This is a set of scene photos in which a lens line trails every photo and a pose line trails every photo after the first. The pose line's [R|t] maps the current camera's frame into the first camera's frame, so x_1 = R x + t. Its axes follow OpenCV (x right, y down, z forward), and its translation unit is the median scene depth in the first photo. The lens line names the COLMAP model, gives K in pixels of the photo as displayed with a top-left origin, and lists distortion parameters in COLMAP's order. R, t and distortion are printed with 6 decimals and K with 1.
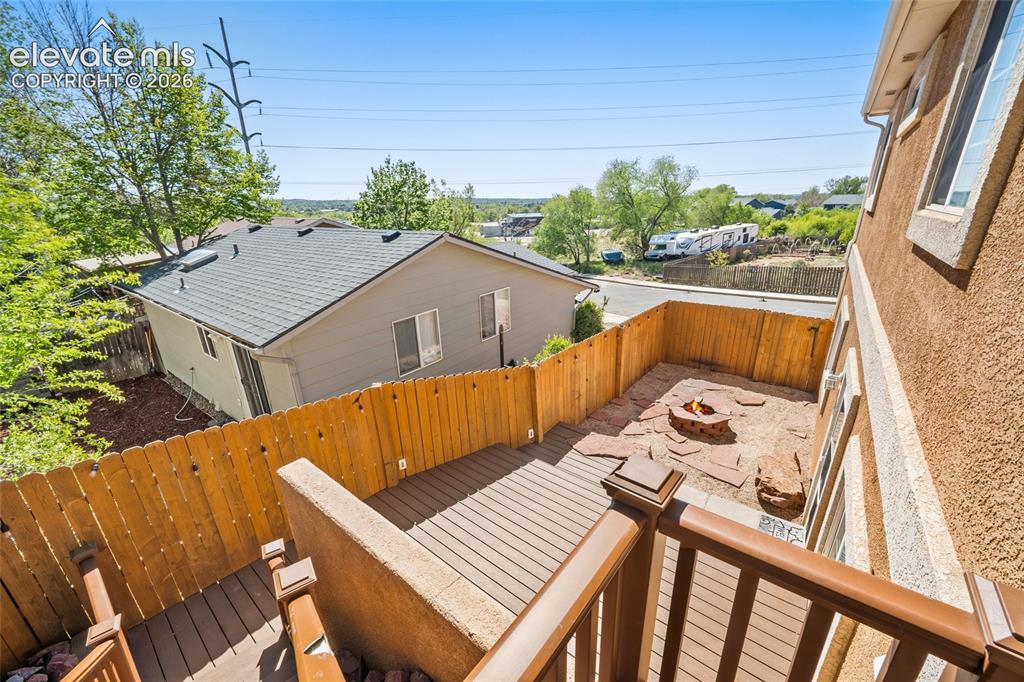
lens RADIAL K [[401.0, 0, 511.7], [0, 401.0, 335.6], [0, 0, 1]] dist [-0.003694, -0.000204]
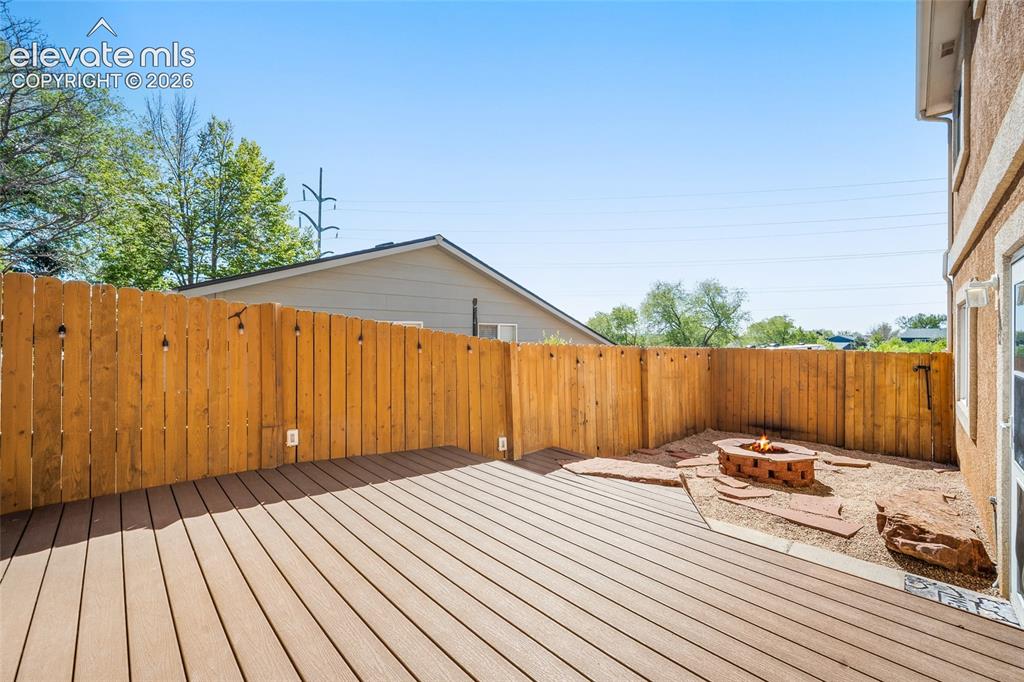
lens RADIAL K [[401.0, 0, 513.7], [0, 401.0, 341.0], [0, 0, 1]] dist [-0.003694, -0.000204]
pose [[0.990915, 0.025342, -0.132084, 0.125359], [-0.069046, 0.938645, -0.337902, 0.253392], [0.115417, 0.343952, 0.931867, 0.242658]]
